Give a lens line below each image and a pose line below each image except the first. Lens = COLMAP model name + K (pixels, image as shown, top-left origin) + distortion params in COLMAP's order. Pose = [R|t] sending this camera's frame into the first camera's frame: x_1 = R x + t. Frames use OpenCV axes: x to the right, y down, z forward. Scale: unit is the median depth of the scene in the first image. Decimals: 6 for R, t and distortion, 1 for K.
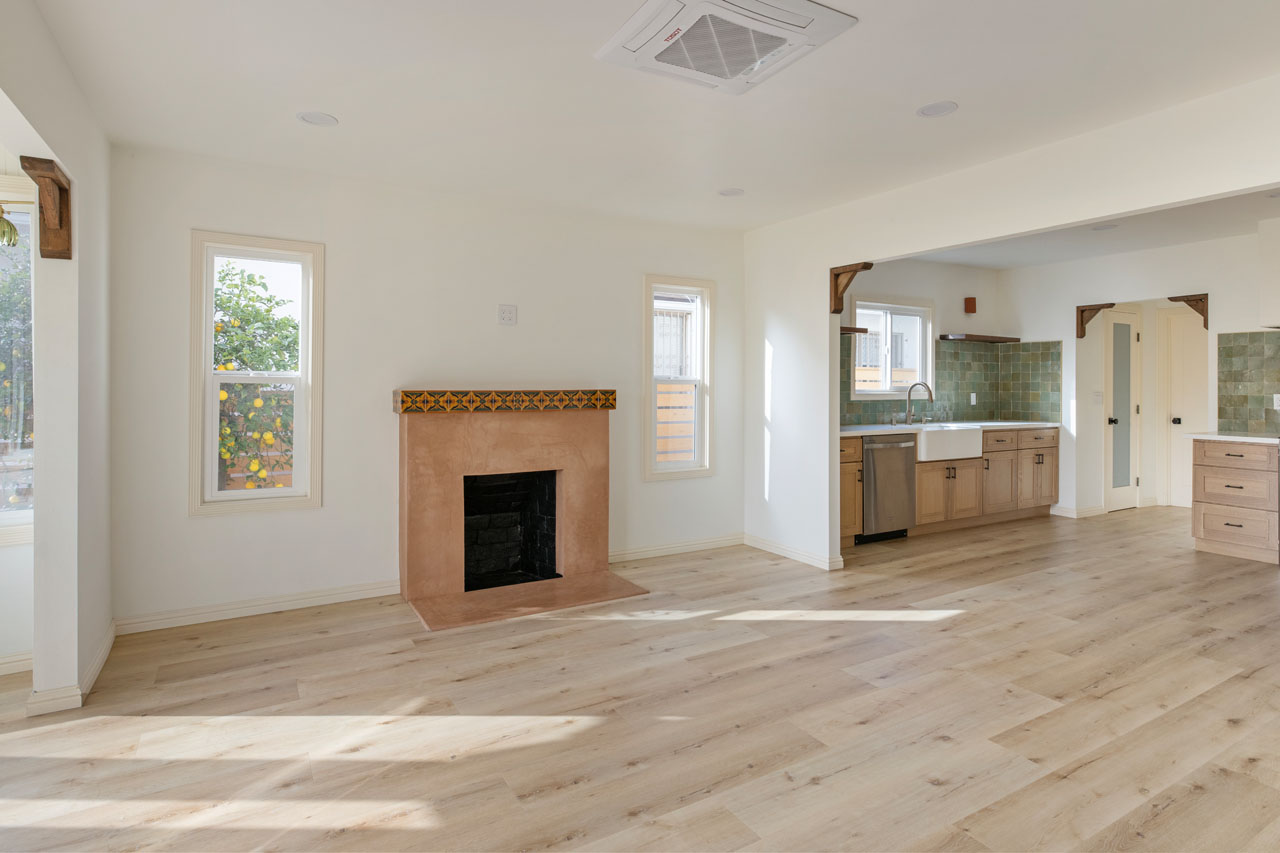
lens RADIAL K [[667.7, 0, 609.9], [0, 667.7, 383.6], [0, 0, 1]] dist [0.000342, -0.000918]
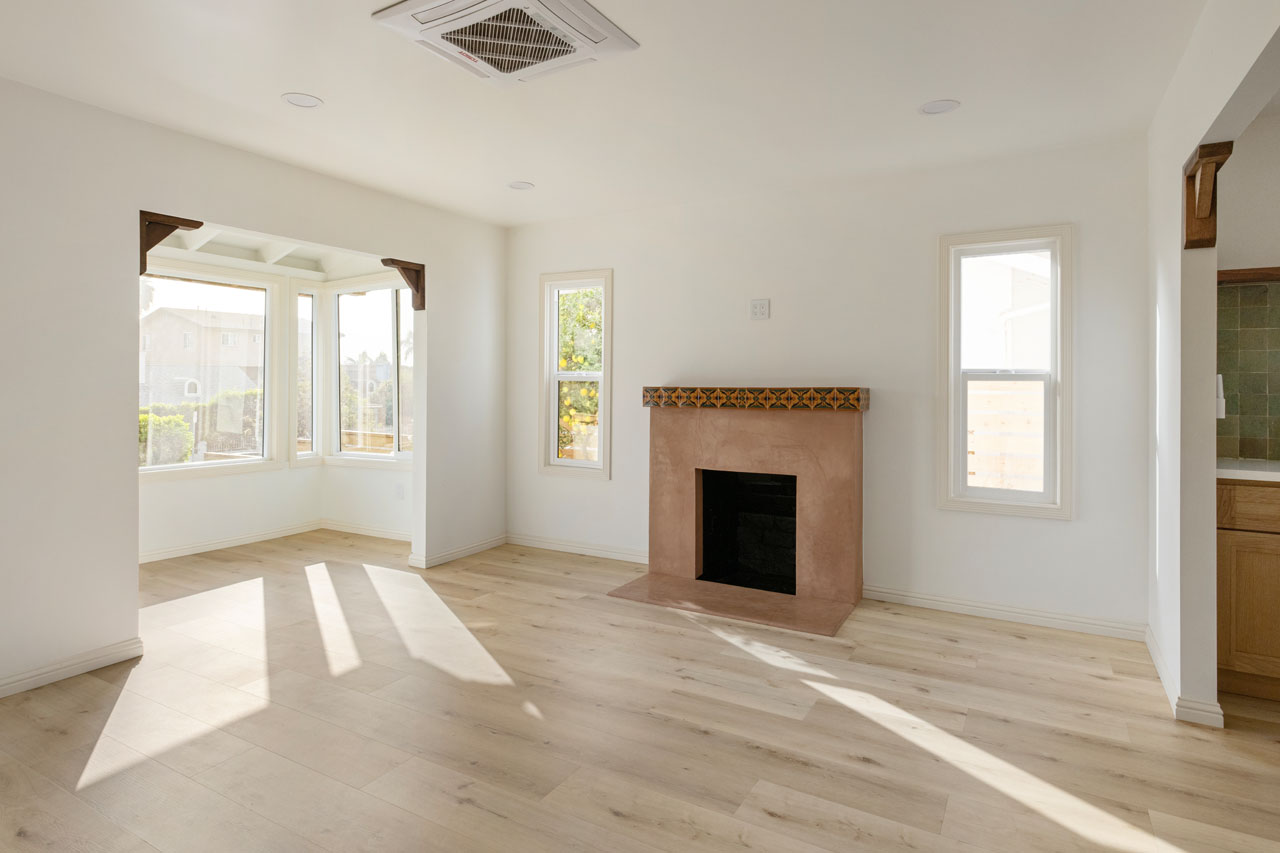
lens RADIAL K [[667.7, 0, 609.9], [0, 667.7, 383.6], [0, 0, 1]] dist [0.000342, -0.000918]
pose [[0.507962, 0.001234, -0.861379, 0.596304], [0.003461, 0.999988, 0.003474, 0.000634], [0.861373, -0.004746, 0.507951, 0.339491]]
